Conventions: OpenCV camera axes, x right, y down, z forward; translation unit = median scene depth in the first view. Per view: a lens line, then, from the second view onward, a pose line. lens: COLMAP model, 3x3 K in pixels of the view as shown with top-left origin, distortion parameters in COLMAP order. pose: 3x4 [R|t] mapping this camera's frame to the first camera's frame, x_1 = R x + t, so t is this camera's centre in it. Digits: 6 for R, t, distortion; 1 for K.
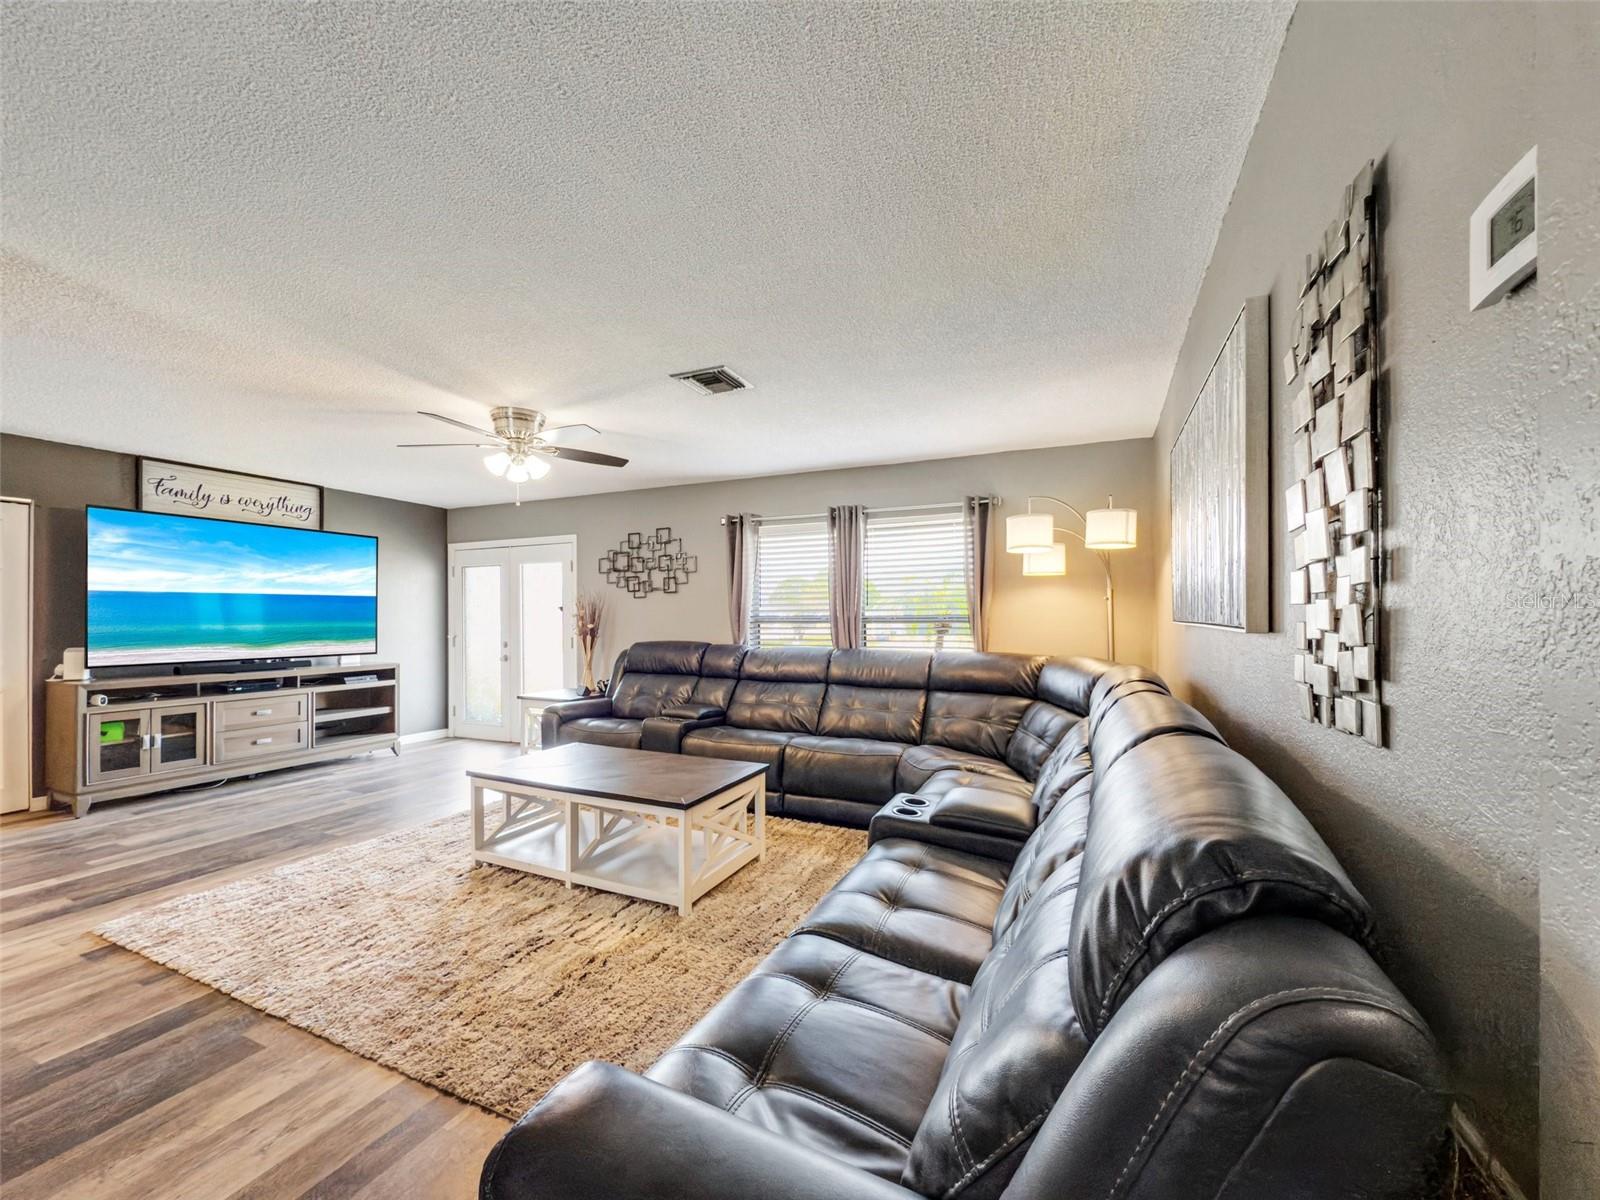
lens RADIAL K [[650.0, 0, 807.6], [0, 650.0, 605.9], [0, 0, 1]] dist [-0.000234, -0.001288]
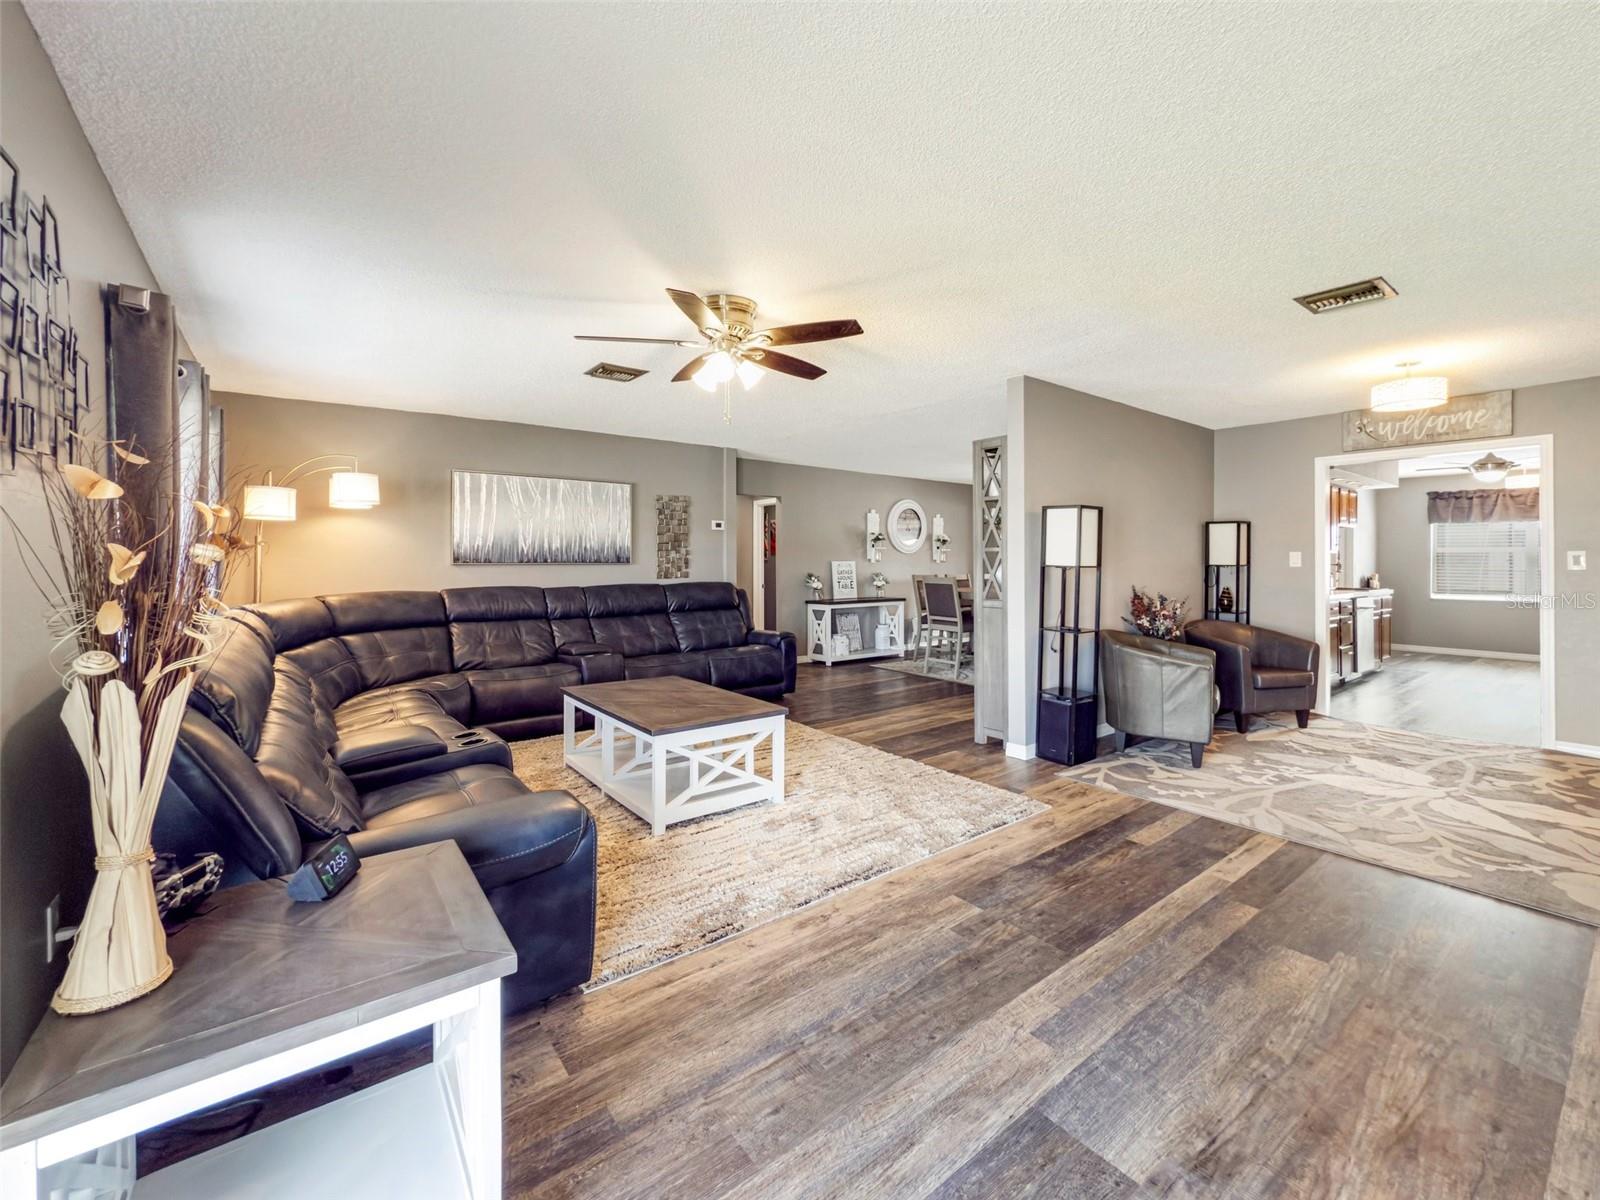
lens RADIAL K [[650.0, 0, 774.9], [0, 650.0, 544.2], [0, 0, 1]] dist [-0.000234, -0.001288]
pose [[-0.861190, 0.016817, 0.508005, -0.731056], [-0.000441, 0.999427, -0.033831, 0.018167], [-0.508284, -0.029359, -0.860689, 1.342656]]
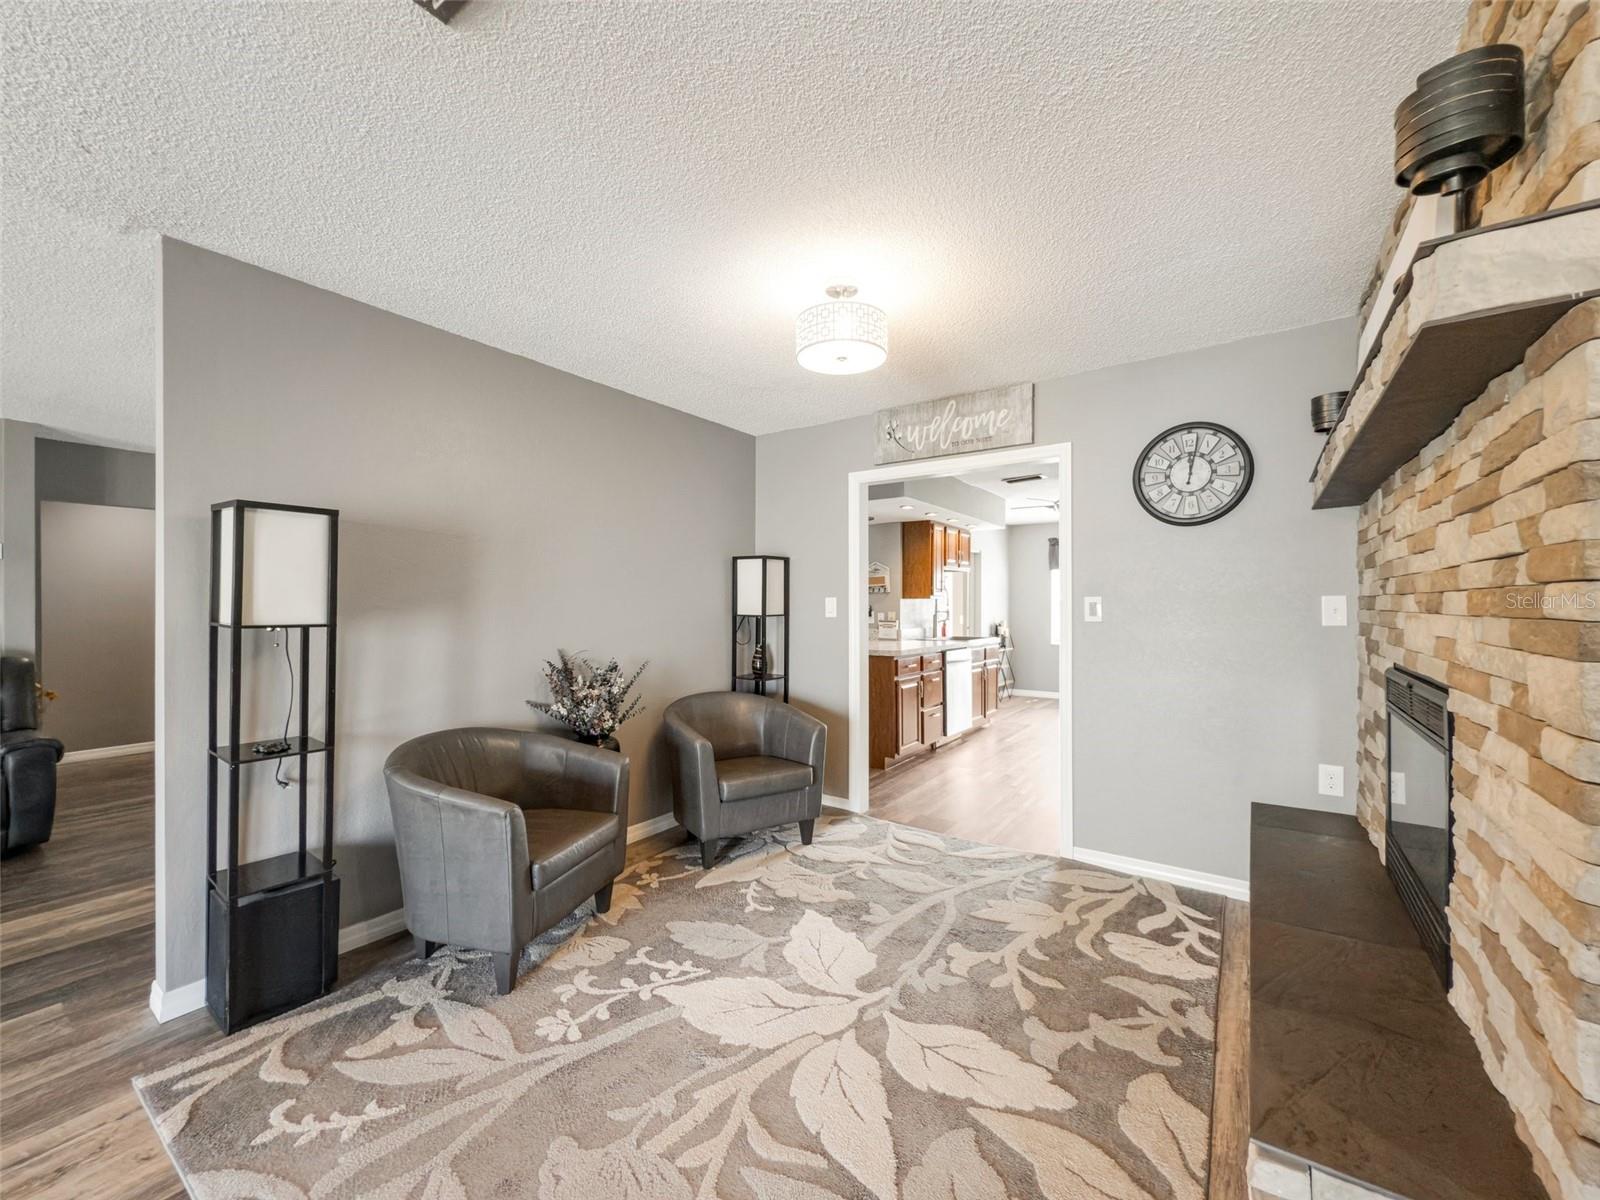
lens RADIAL K [[650.0, 0, 804.5], [0, 650.0, 600.4], [0, 0, 1]] dist [-0.000234, -0.001288]
pose [[-0.981601, 0.006037, 0.190846, -1.065429], [0.002947, 0.999860, -0.016471, 0.010225], [-0.190919, -0.015606, -0.981482, 0.744418]]
